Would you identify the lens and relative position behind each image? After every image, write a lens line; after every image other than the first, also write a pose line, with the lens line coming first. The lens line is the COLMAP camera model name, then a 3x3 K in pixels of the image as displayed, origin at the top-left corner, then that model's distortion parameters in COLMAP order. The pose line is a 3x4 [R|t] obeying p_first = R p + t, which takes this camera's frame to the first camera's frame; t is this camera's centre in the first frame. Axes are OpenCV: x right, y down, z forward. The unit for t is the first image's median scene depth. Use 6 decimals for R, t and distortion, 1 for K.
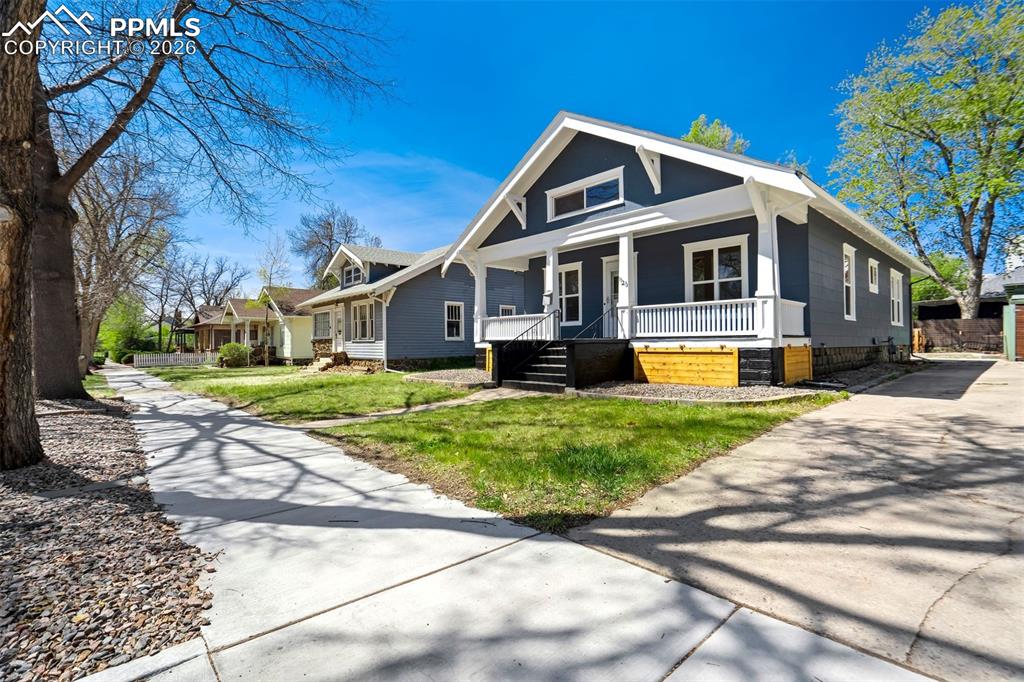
lens RADIAL K [[479.0, 0, 512.7], [0, 479.0, 342.7], [0, 0, 1]] dist [-0.032866, 0.015825]
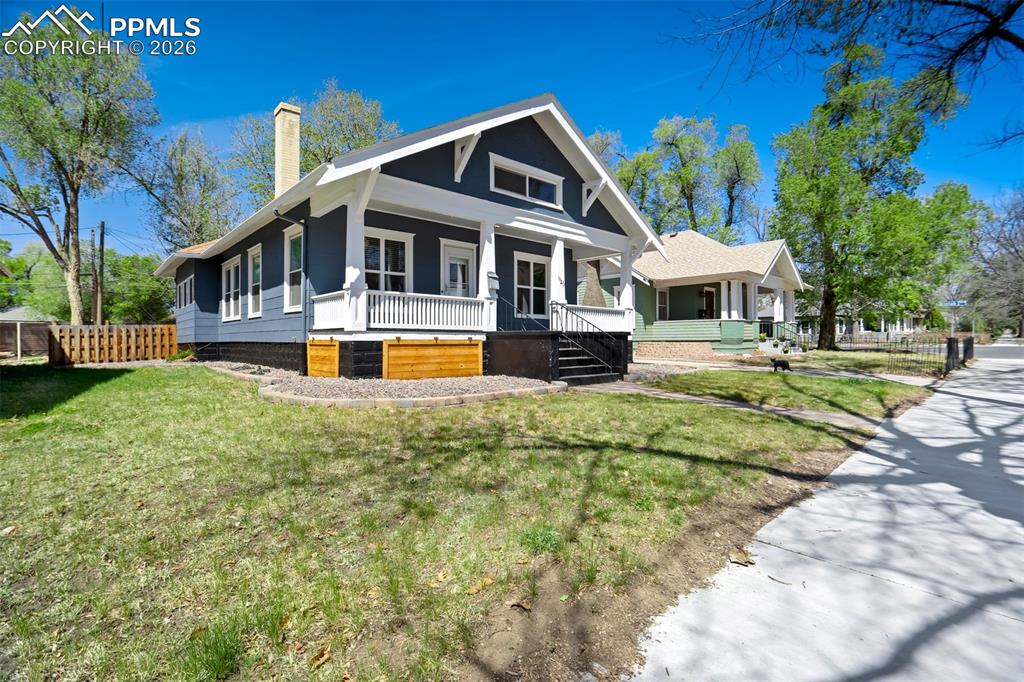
lens RADIAL K [[479.0, 0, 508.8], [0, 479.0, 337.9], [0, 0, 1]] dist [-0.032866, 0.015825]
pose [[0.019824, 0.001841, 0.999802, -0.765366], [-0.018113, 0.999835, -0.001482, 0.005408], [-0.999639, -0.018080, 0.019854, 0.955383]]
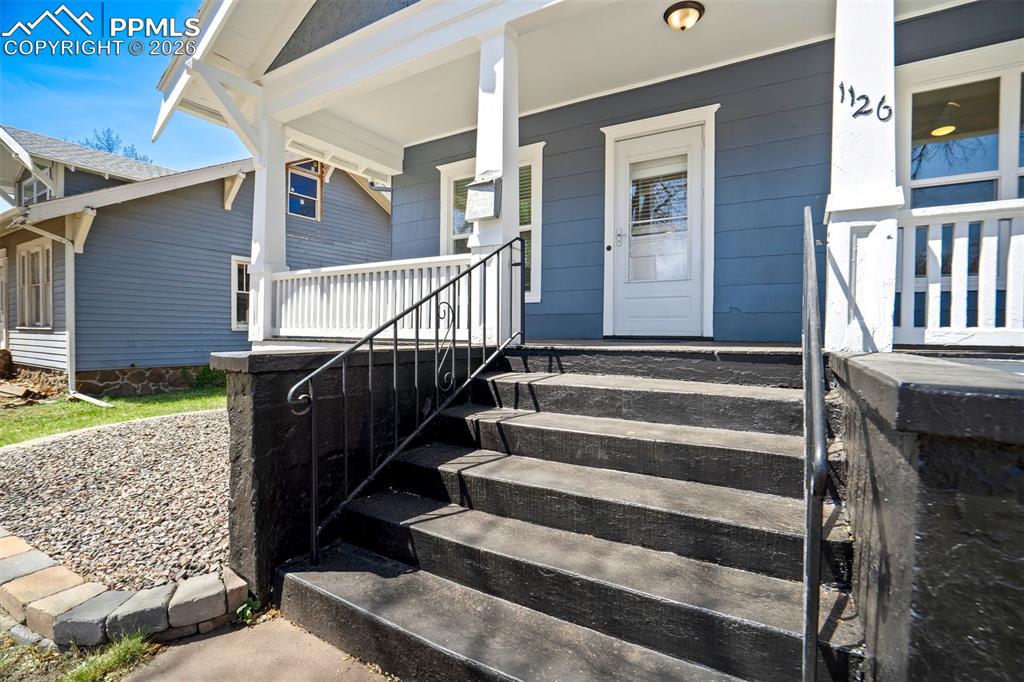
lens RADIAL K [[479.0, 0, 486.5], [0, 479.0, 344.3], [0, 0, 1]] dist [-0.032866, 0.015825]
pose [[0.970377, 0.013801, 0.241201, 0.006682], [-0.019741, 0.999558, 0.022225, -0.011766], [-0.240788, -0.026328, 0.970221, 0.724274]]
